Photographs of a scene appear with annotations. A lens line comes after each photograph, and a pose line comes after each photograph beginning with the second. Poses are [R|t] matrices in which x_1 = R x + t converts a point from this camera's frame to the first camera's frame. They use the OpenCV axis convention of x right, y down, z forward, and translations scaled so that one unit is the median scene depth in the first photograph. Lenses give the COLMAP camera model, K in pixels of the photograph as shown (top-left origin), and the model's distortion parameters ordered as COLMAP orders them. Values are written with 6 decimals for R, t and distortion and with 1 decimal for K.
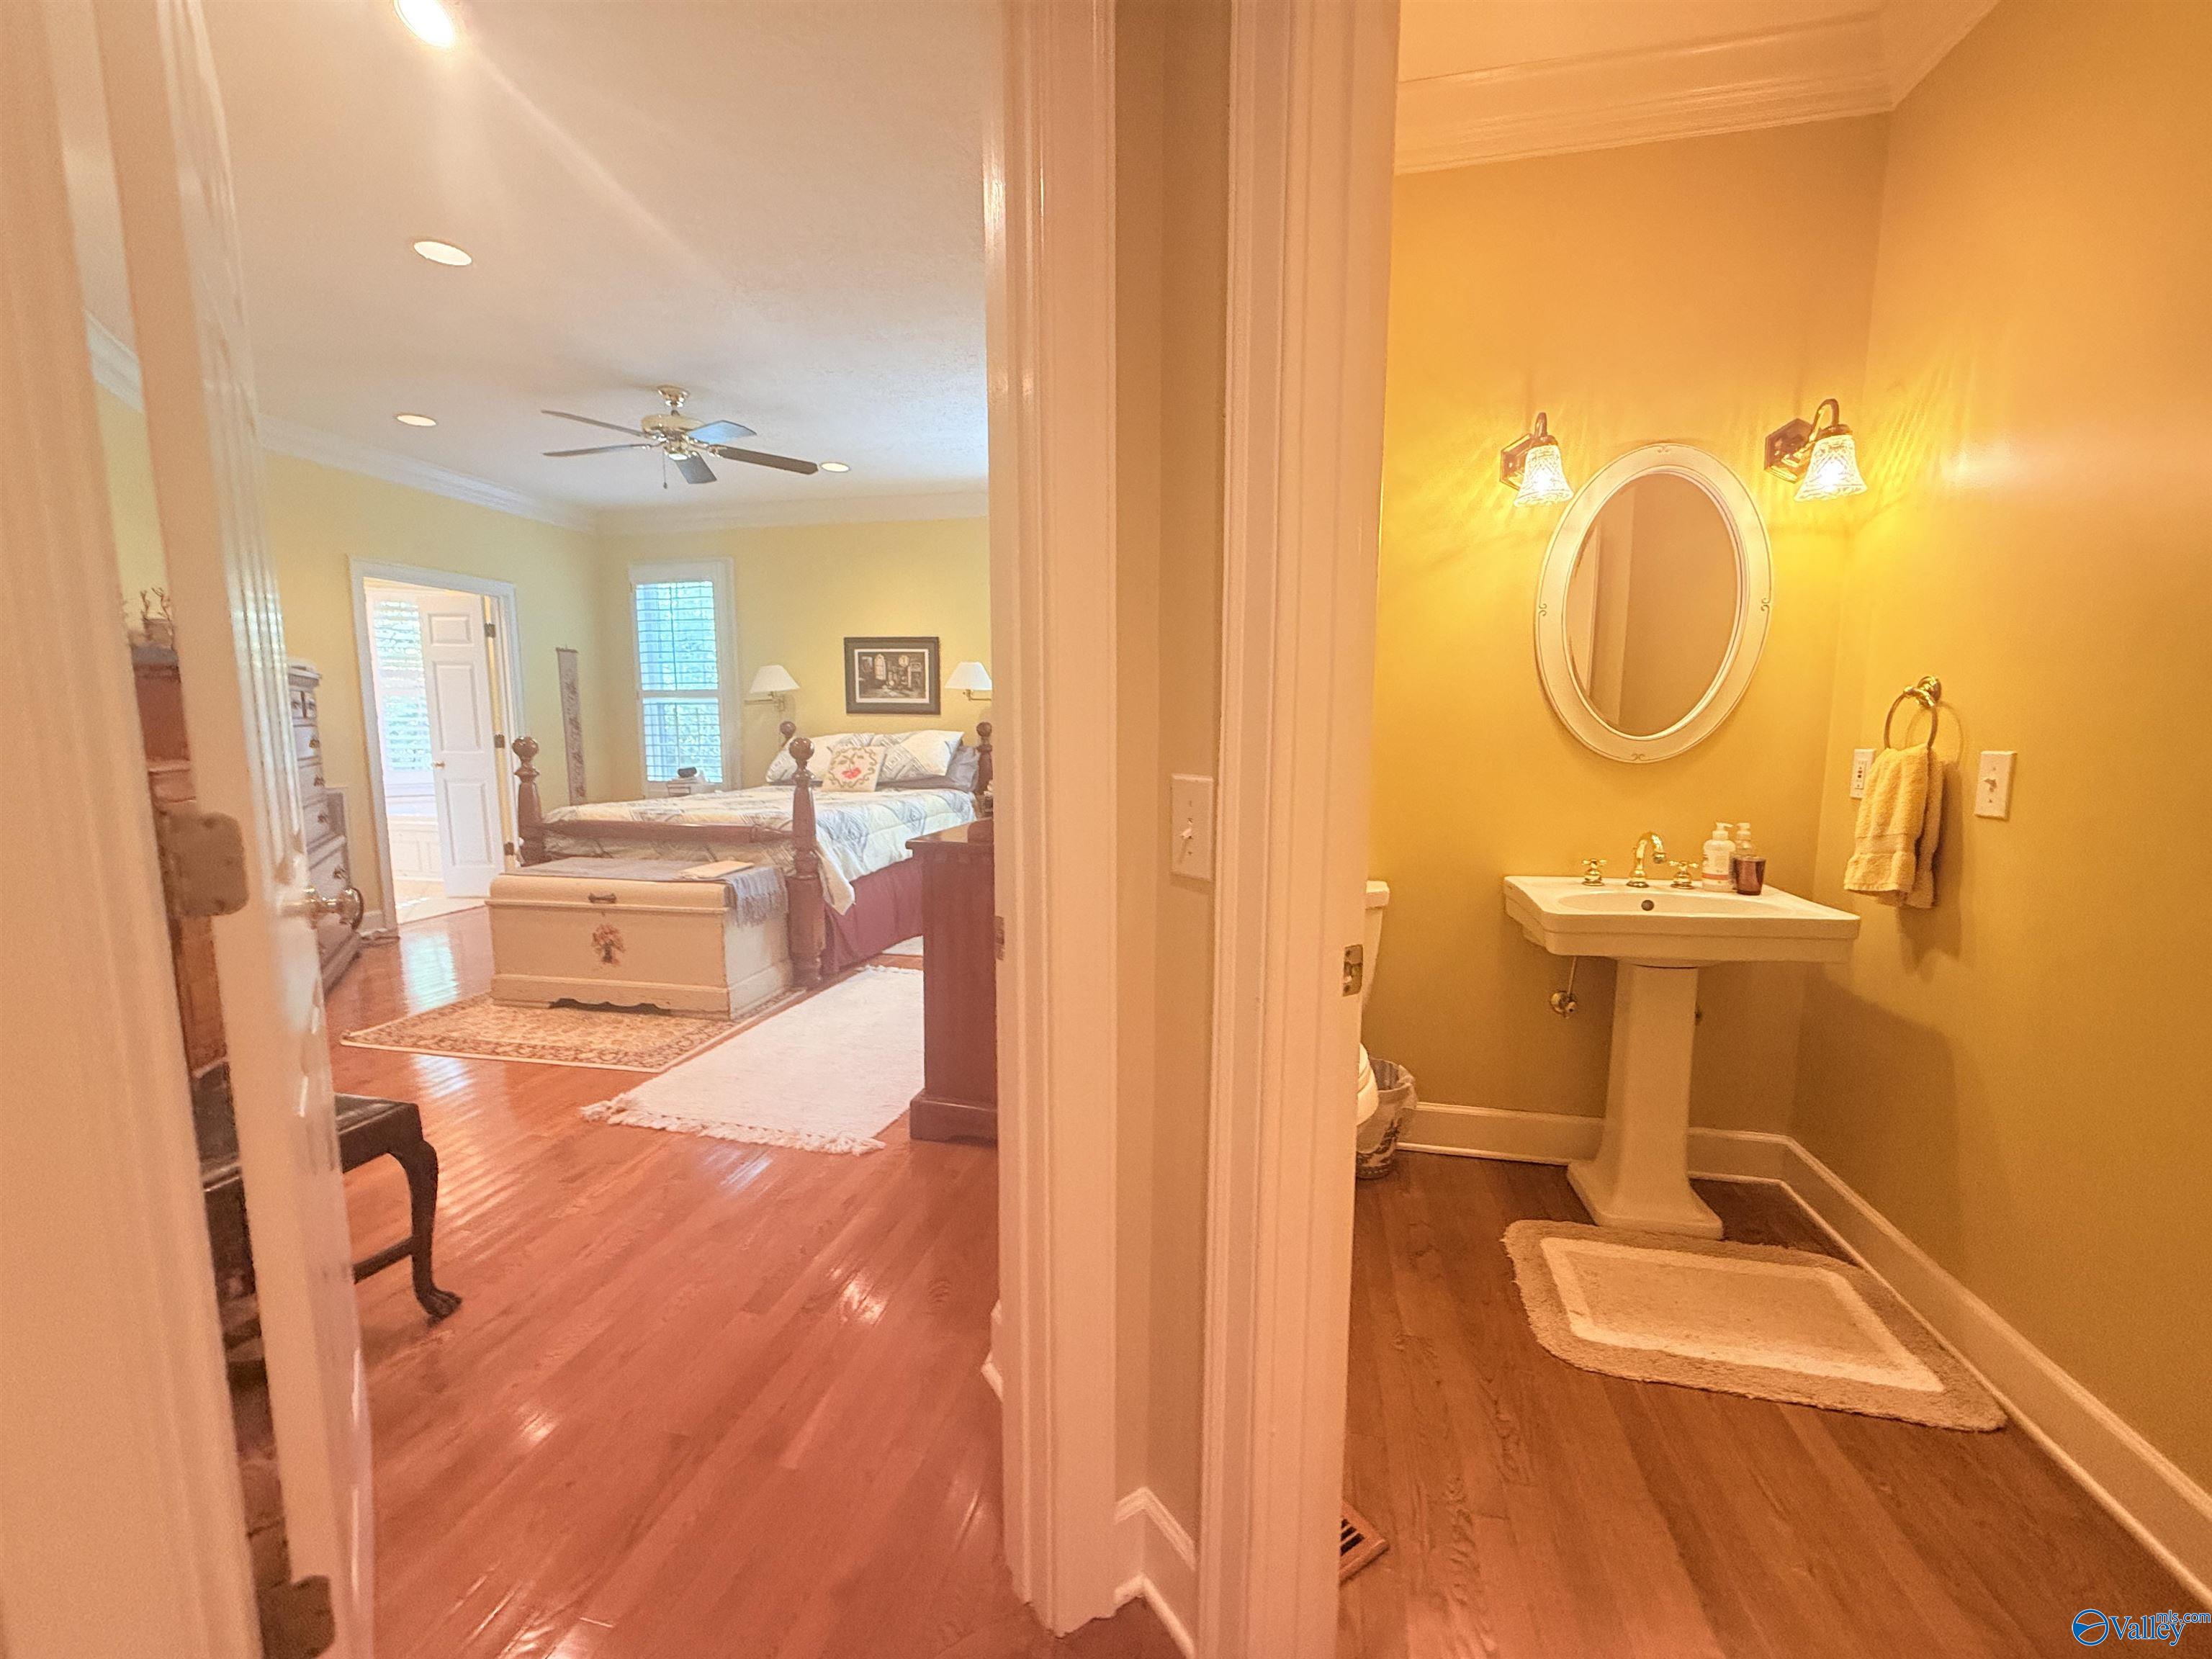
lens RADIAL K [[888.6, 0, 1103.1], [0, 888.6, 839.4], [0, 0, 1]] dist [-0.002403, -0.000191]
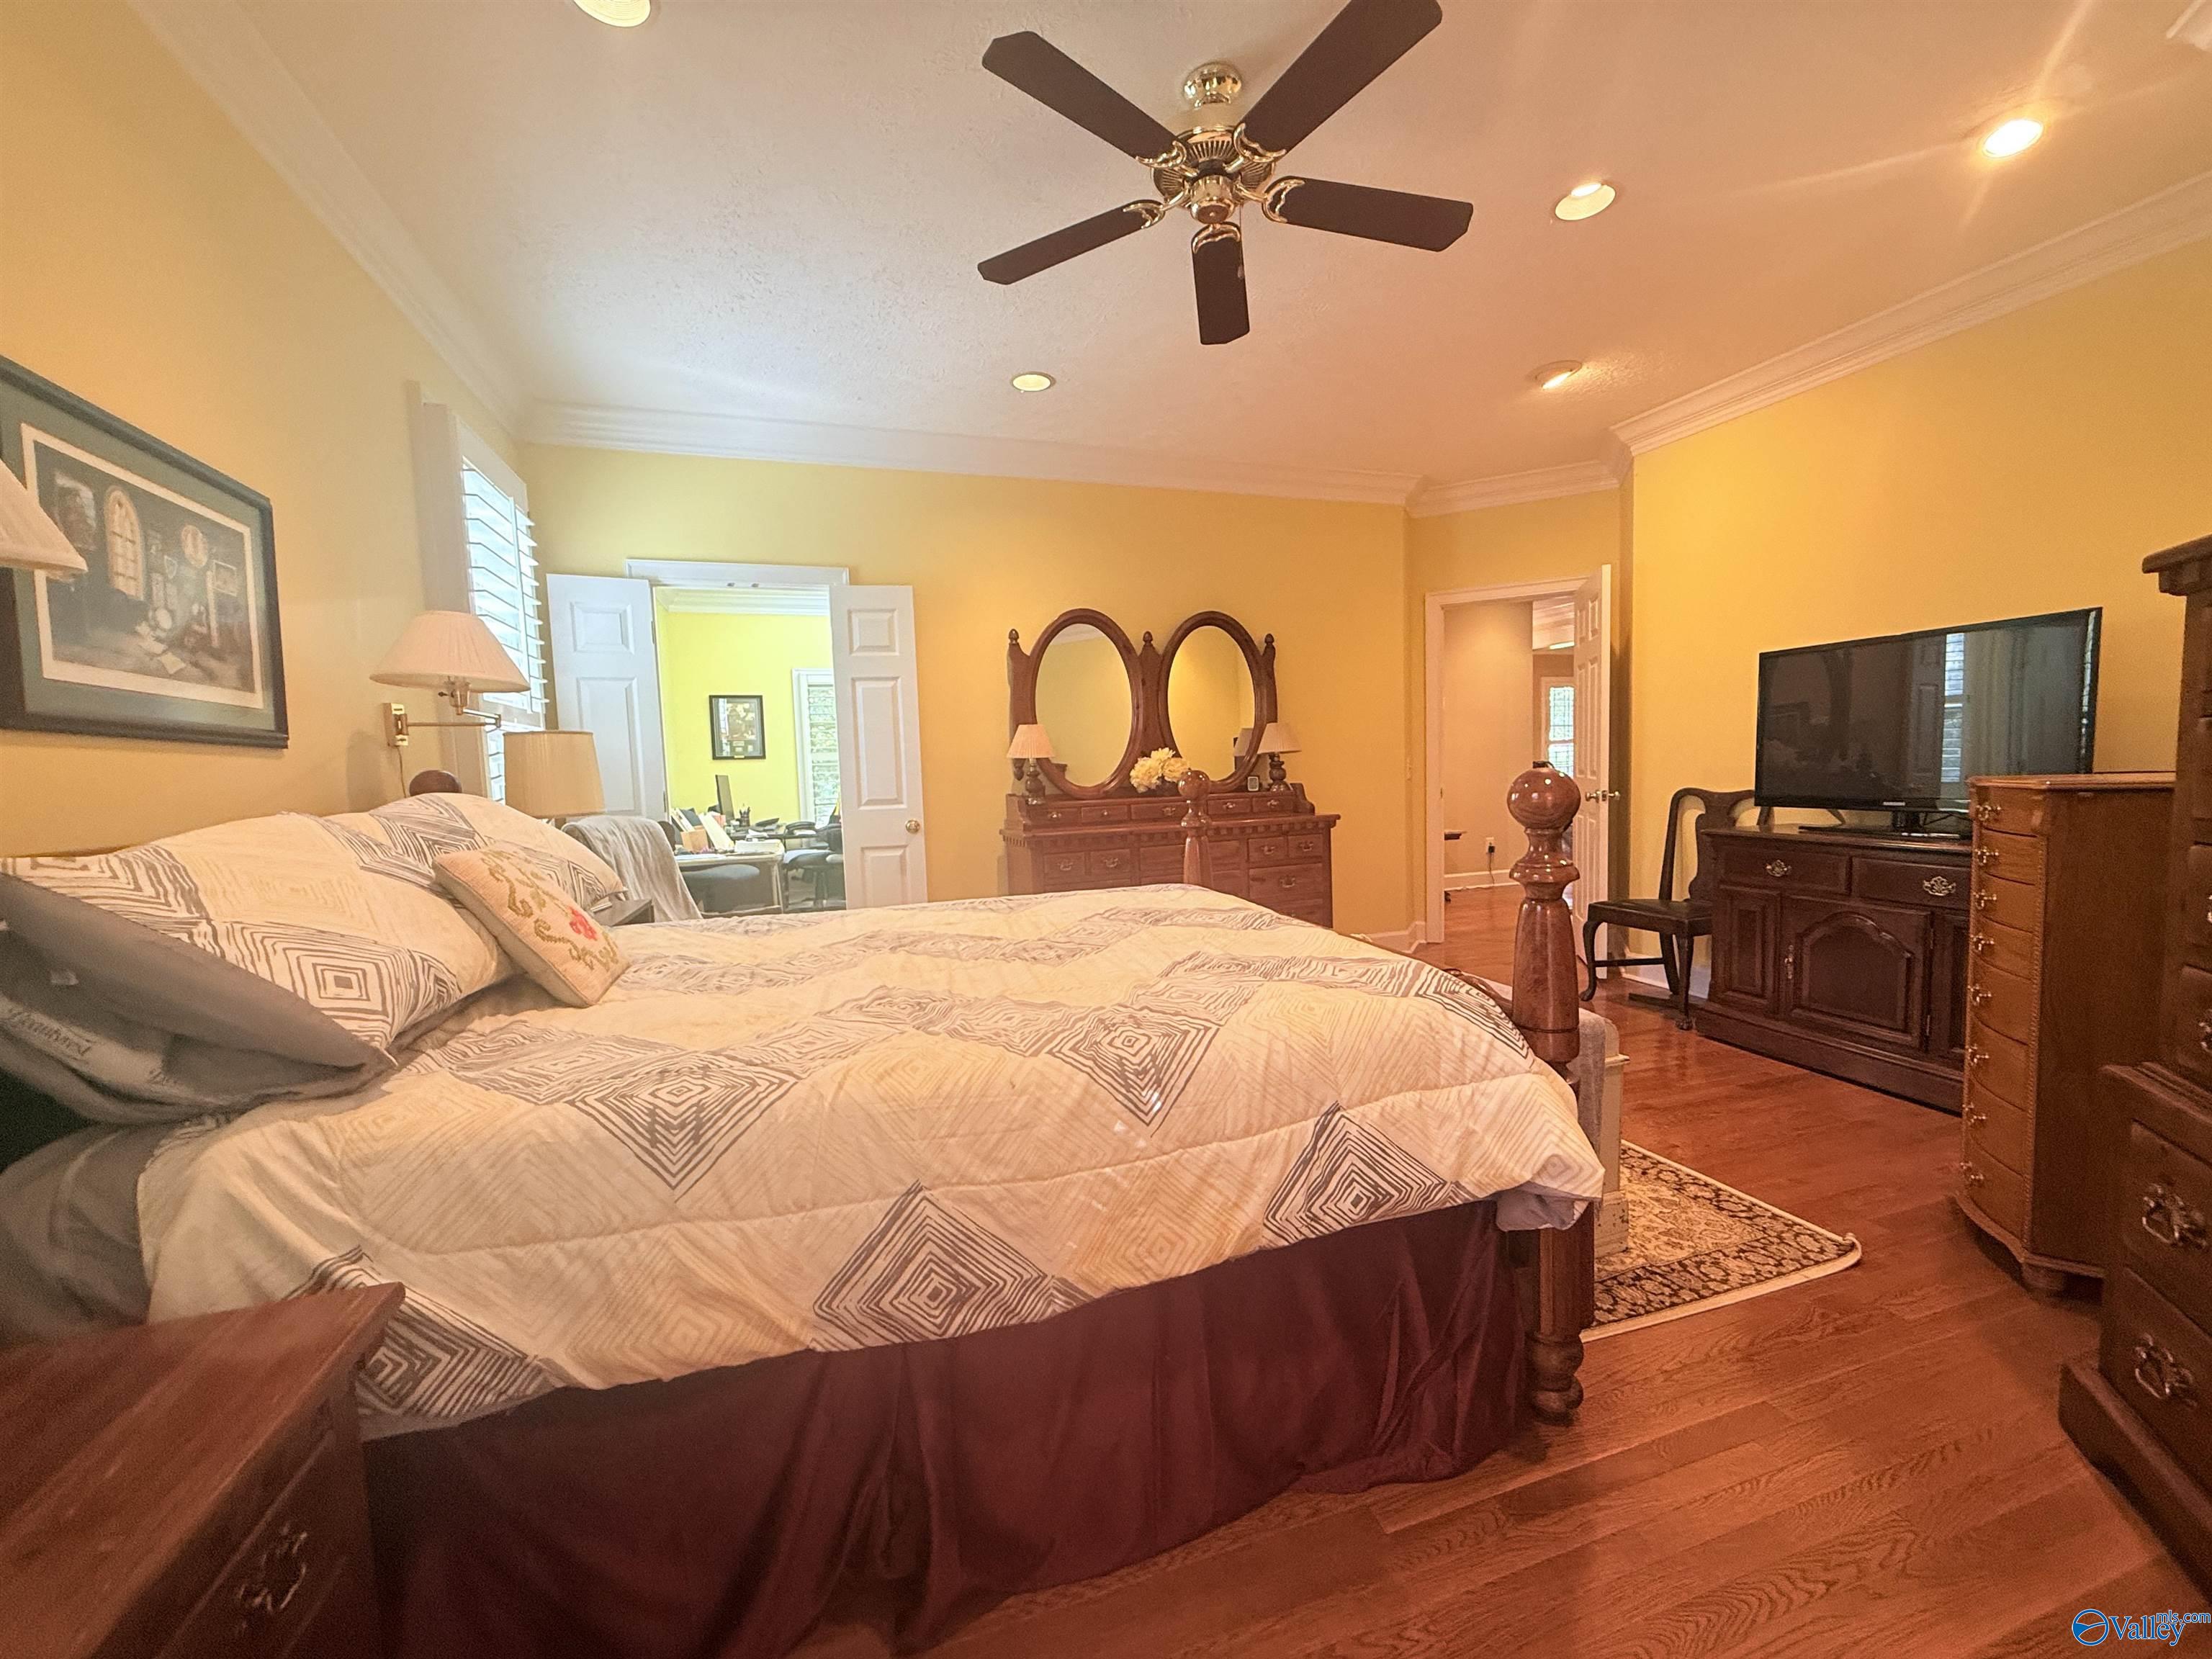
lens RADIAL K [[888.6, 0, 1103.1], [0, 888.6, 839.4], [0, 0, 1]] dist [-0.002403, -0.000191]
pose [[-0.524938, -0.045012, 0.849949, -0.595981], [0.135036, 0.981549, 0.135380, -0.114830], [-0.840360, 0.185840, -0.509174, 0.927836]]
